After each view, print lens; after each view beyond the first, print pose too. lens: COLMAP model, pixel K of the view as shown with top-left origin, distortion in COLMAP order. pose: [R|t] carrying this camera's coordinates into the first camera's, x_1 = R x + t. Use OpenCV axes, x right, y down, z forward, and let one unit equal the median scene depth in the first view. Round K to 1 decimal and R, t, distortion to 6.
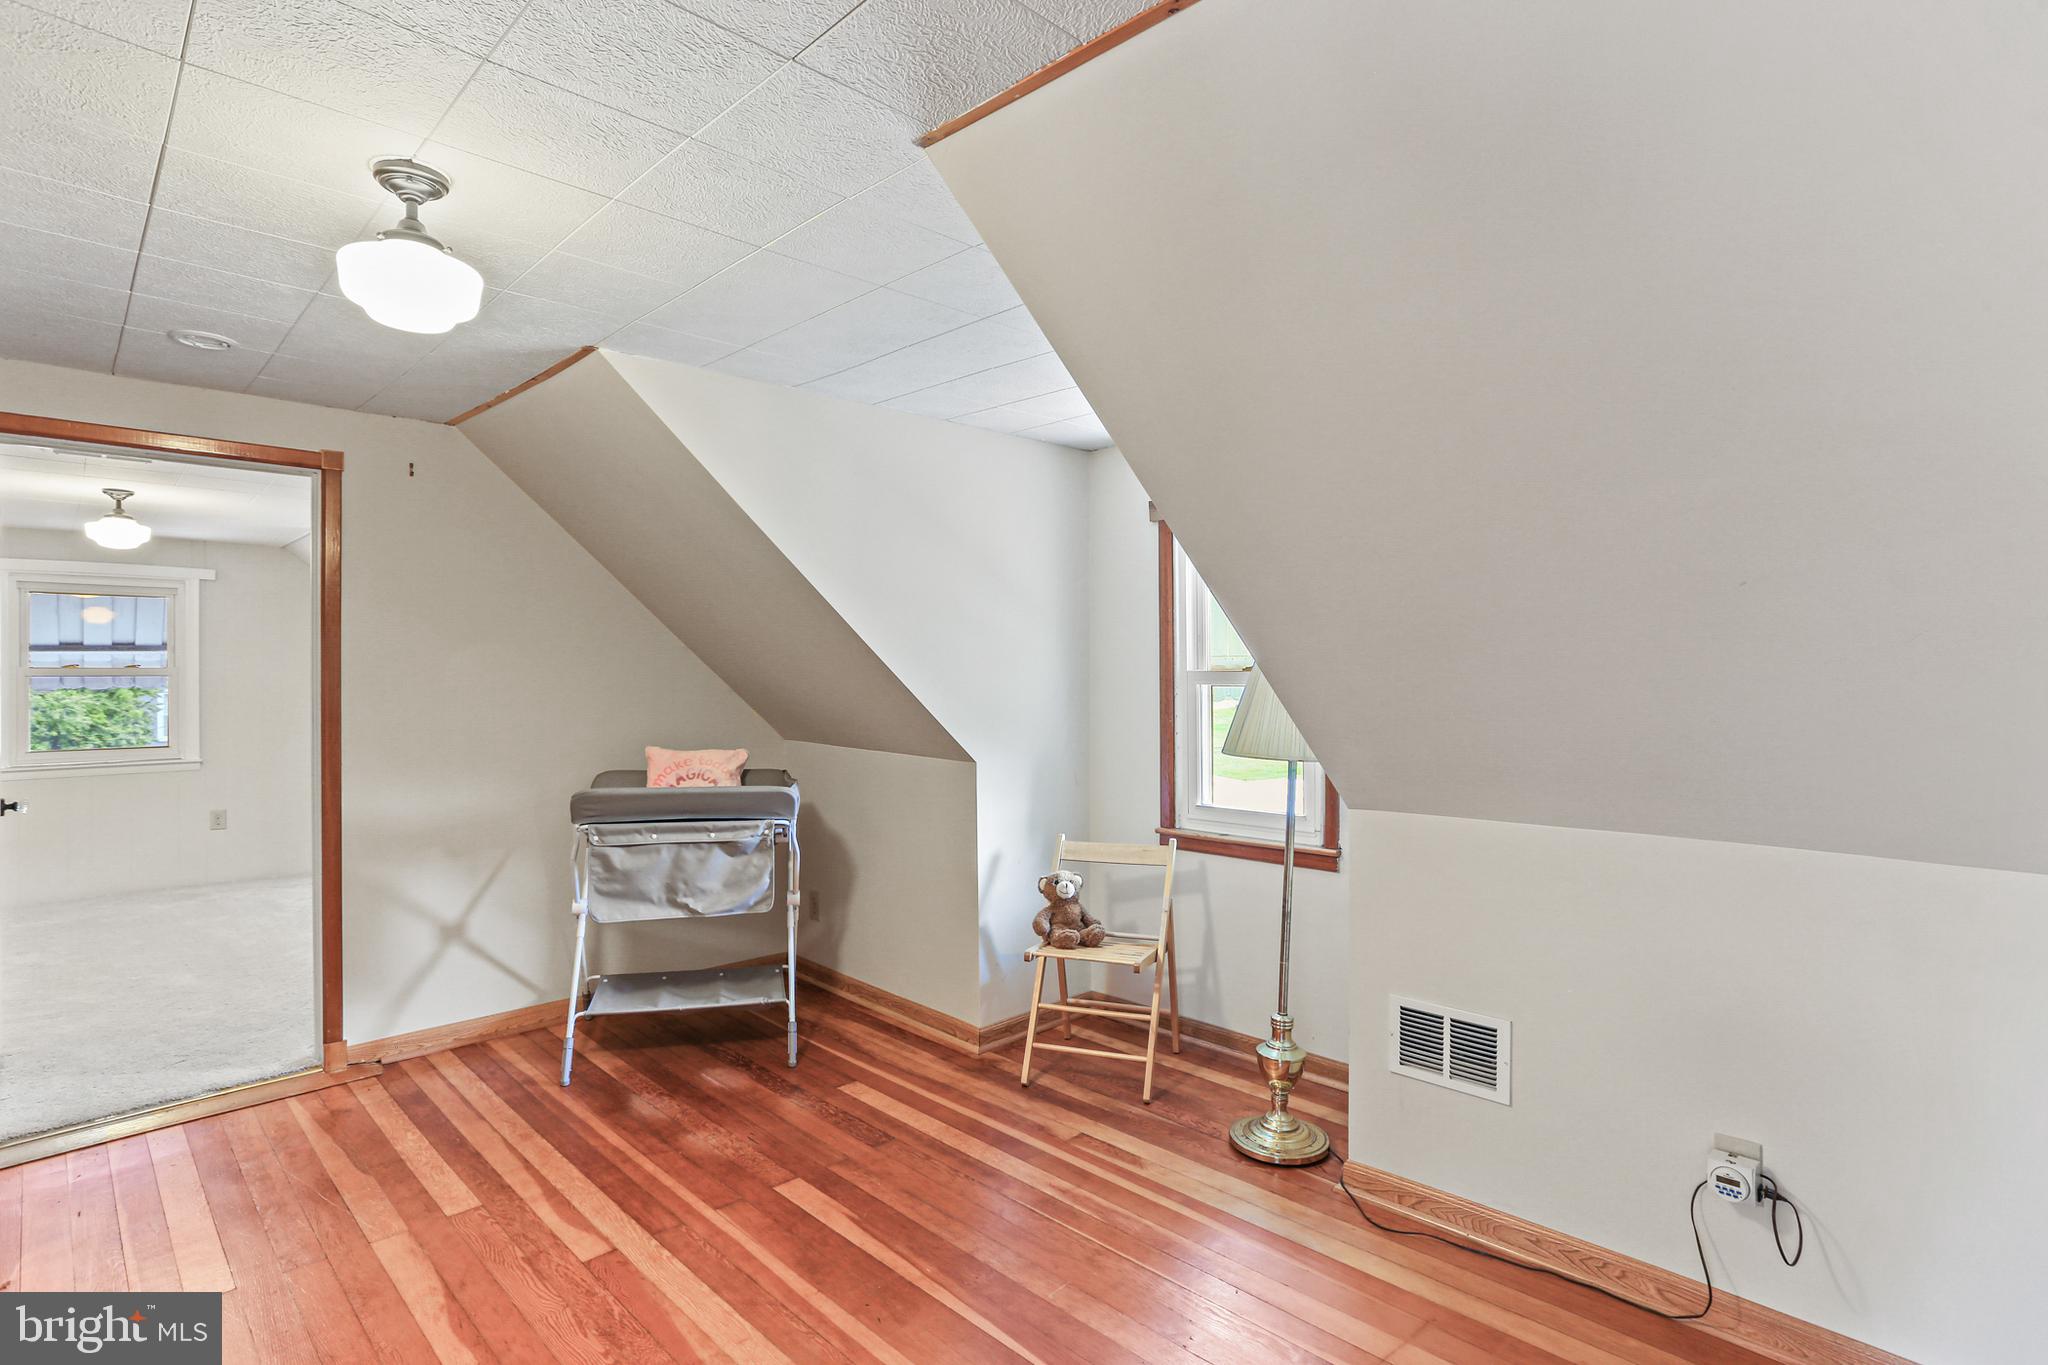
lens RADIAL K [[1020.9, 0, 1020.6], [0, 1020.9, 679.7], [0, 0, 1]] dist [-0.020088, 0.010558]
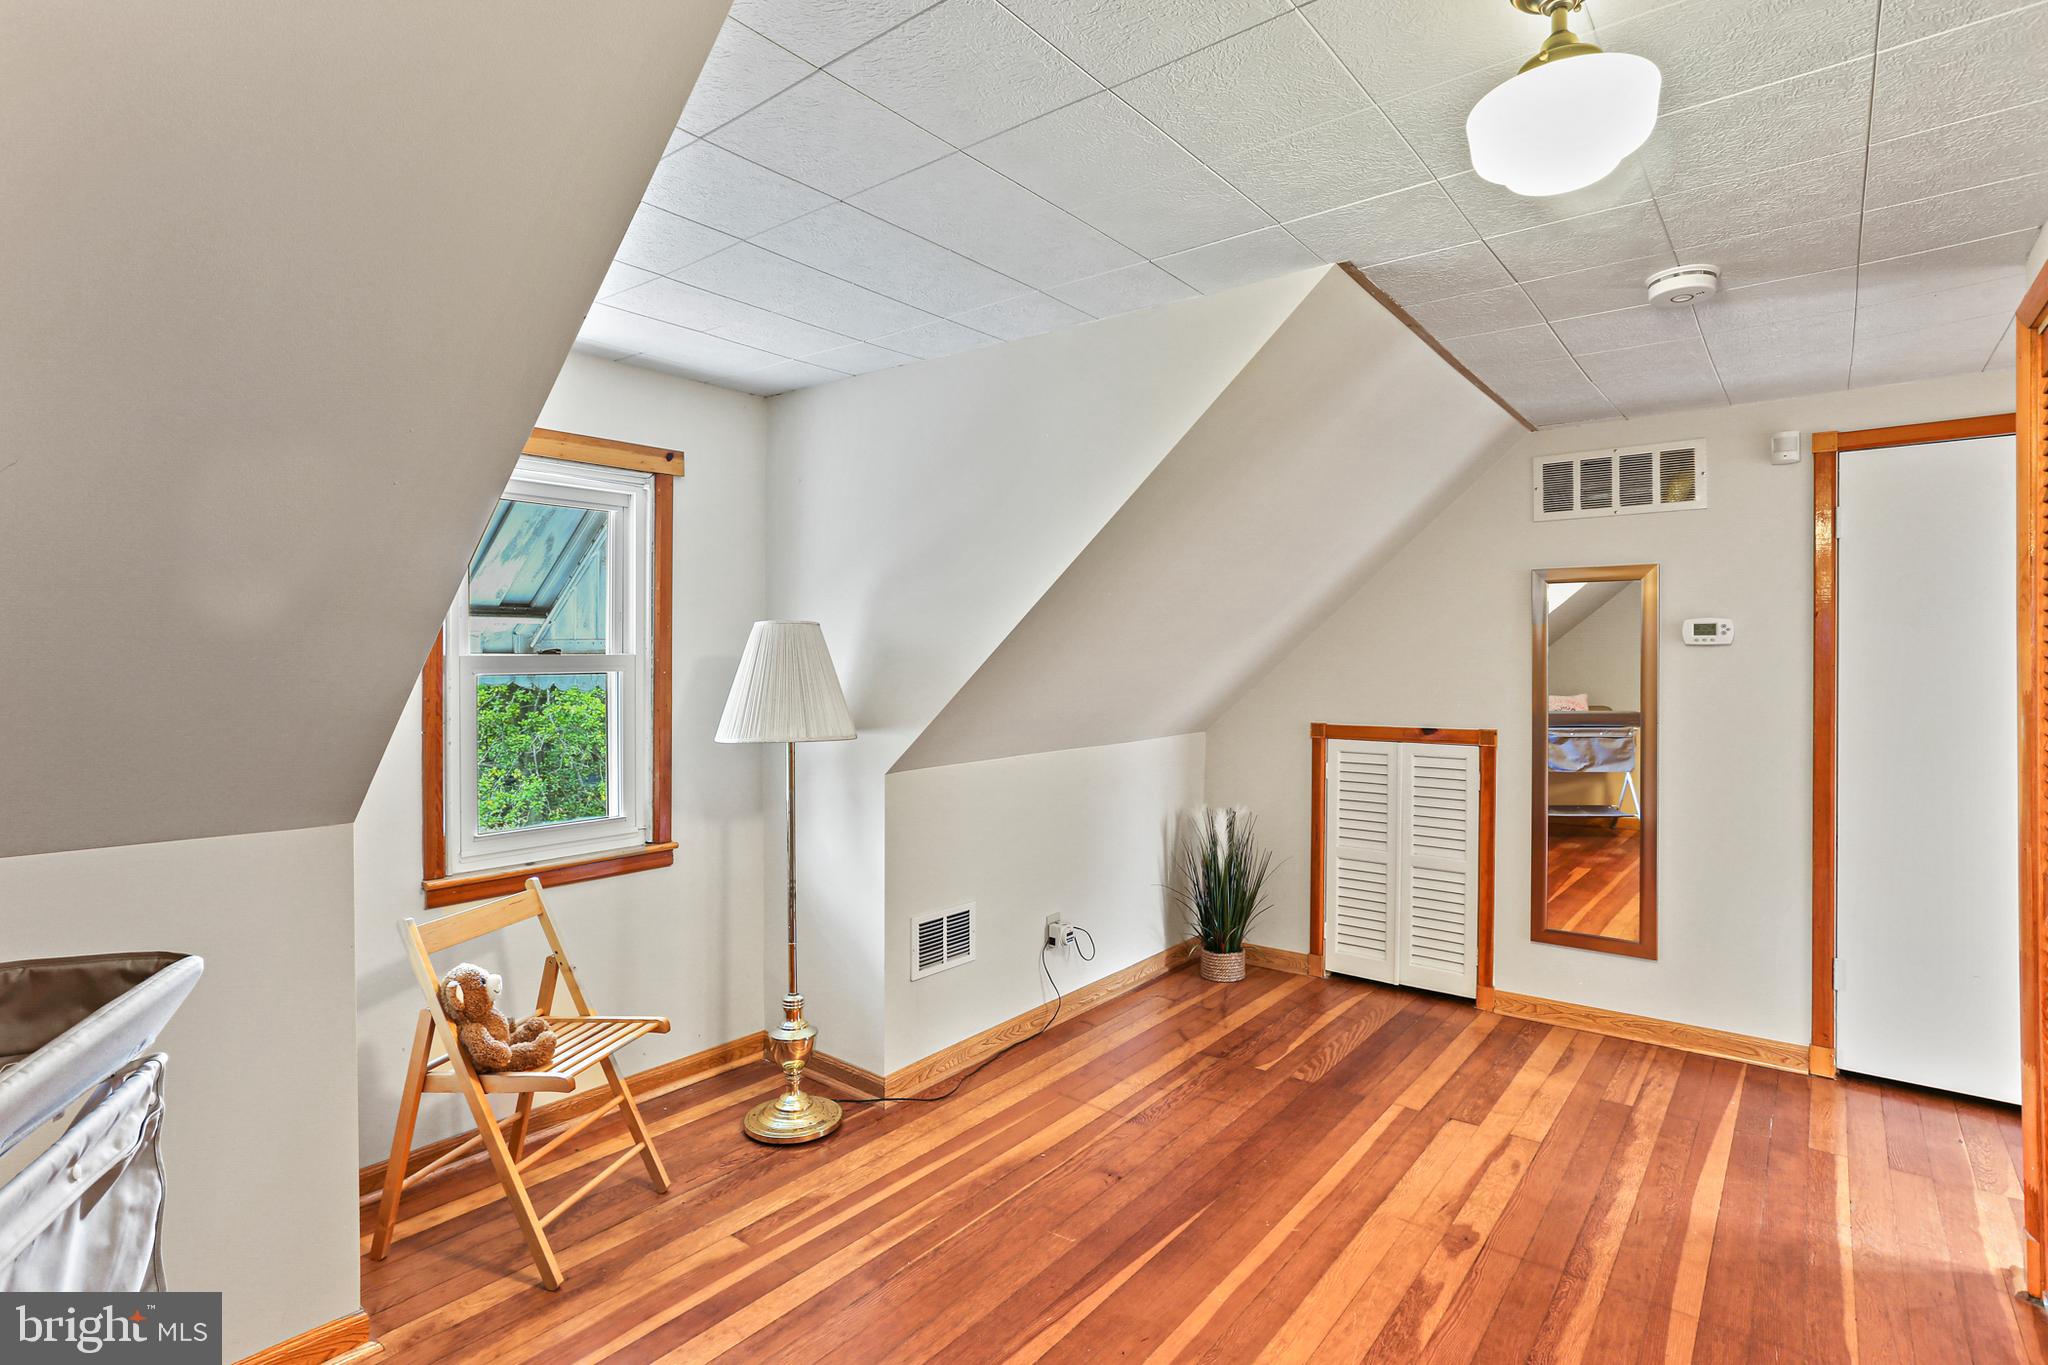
lens RADIAL K [[1020.9, 0, 1019.8], [0, 1020.9, 676.7], [0, 0, 1]] dist [-0.020088, 0.010558]
pose [[-0.135959, -0.005714, 0.990698, -0.859204], [0.003497, 0.999974, 0.006247, 0.008414], [-0.990708, 0.004313, -0.135936, 1.014458]]
